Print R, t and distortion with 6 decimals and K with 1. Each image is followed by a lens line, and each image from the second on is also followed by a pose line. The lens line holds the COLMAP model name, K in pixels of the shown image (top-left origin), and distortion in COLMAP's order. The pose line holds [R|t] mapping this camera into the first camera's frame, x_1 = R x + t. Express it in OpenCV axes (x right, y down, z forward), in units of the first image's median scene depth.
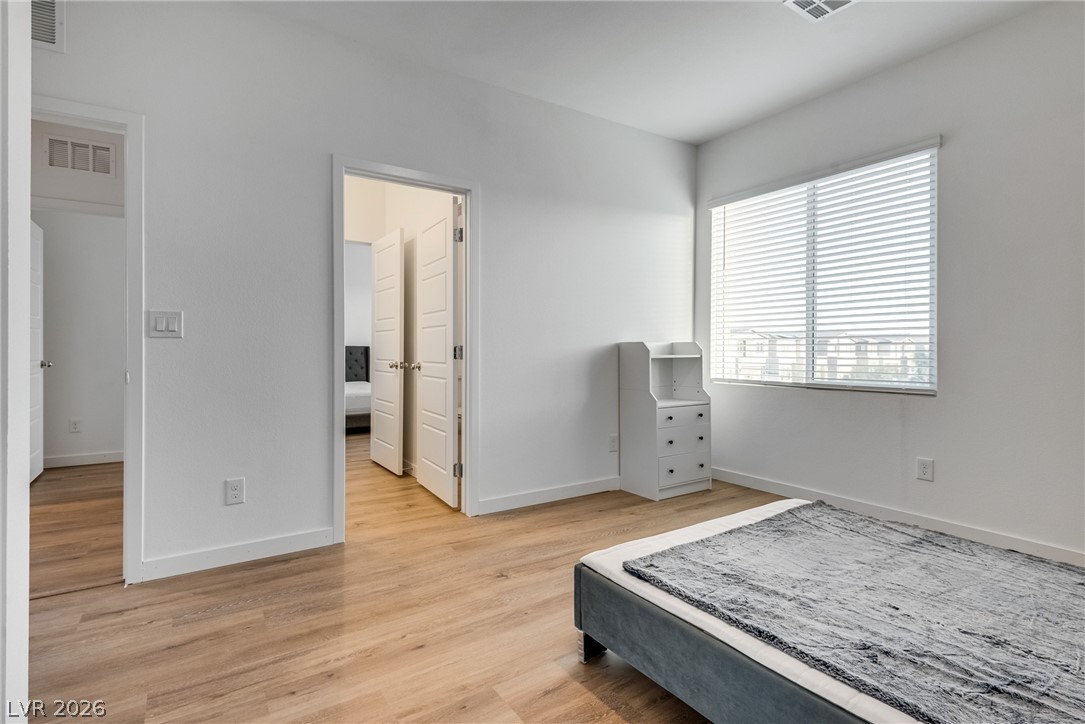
lens RADIAL K [[510.7, 0, 525.7], [0, 510.7, 358.9], [0, 0, 1]] dist [0.011979, -0.001384]
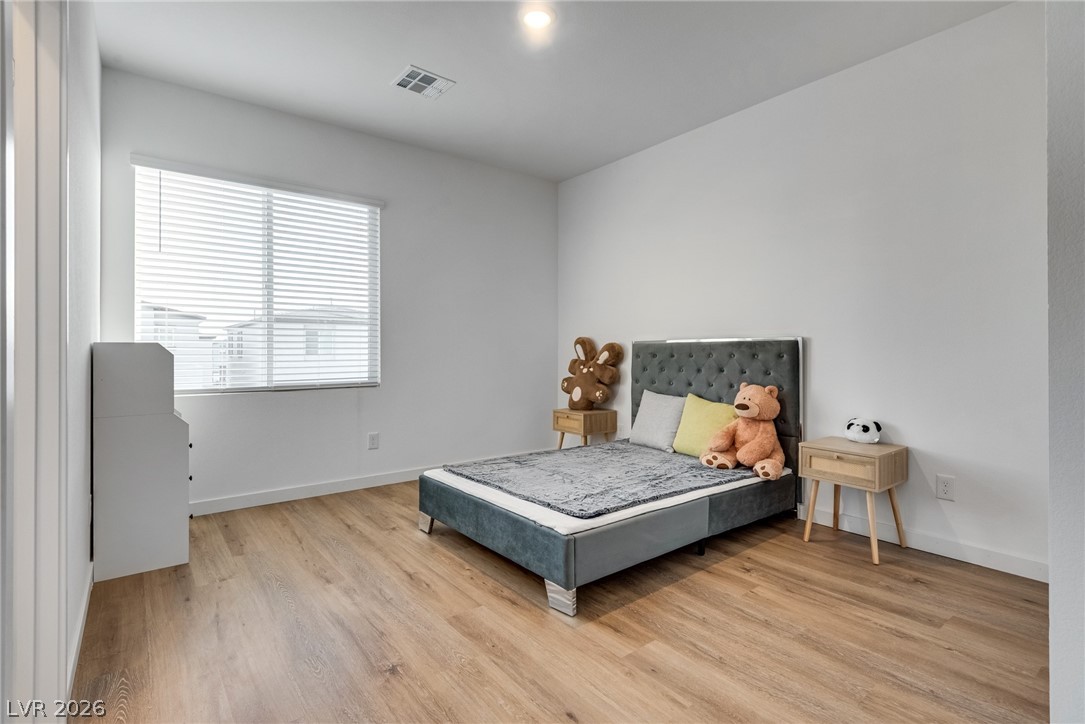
lens RADIAL K [[512.8, 0, 541.5], [0, 512.8, 358.9], [0, 0, 1]] dist [0.004963, -0.000123]
pose [[-0.079926, -0.014919, 0.996689, -0.699970], [0.020910, 0.999643, 0.016640, -0.018138], [-0.996581, 0.022171, -0.079586, 0.758031]]
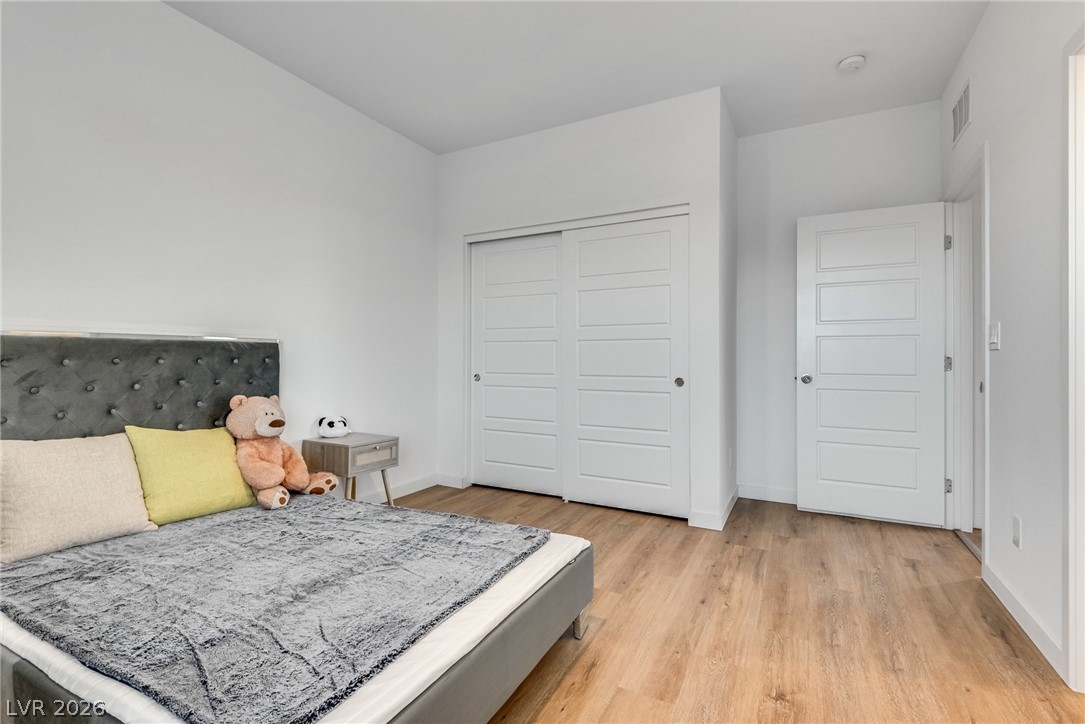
lens RADIAL K [[512.8, 0, 531.2], [0, 512.8, 352.6], [0, 0, 1]] dist [0.004963, -0.000123]
pose [[-0.878454, -0.010495, -0.477711, 0.521148], [-0.019305, 0.999722, 0.013535, -0.033125], [0.477436, 0.021112, -0.878413, 1.293933]]
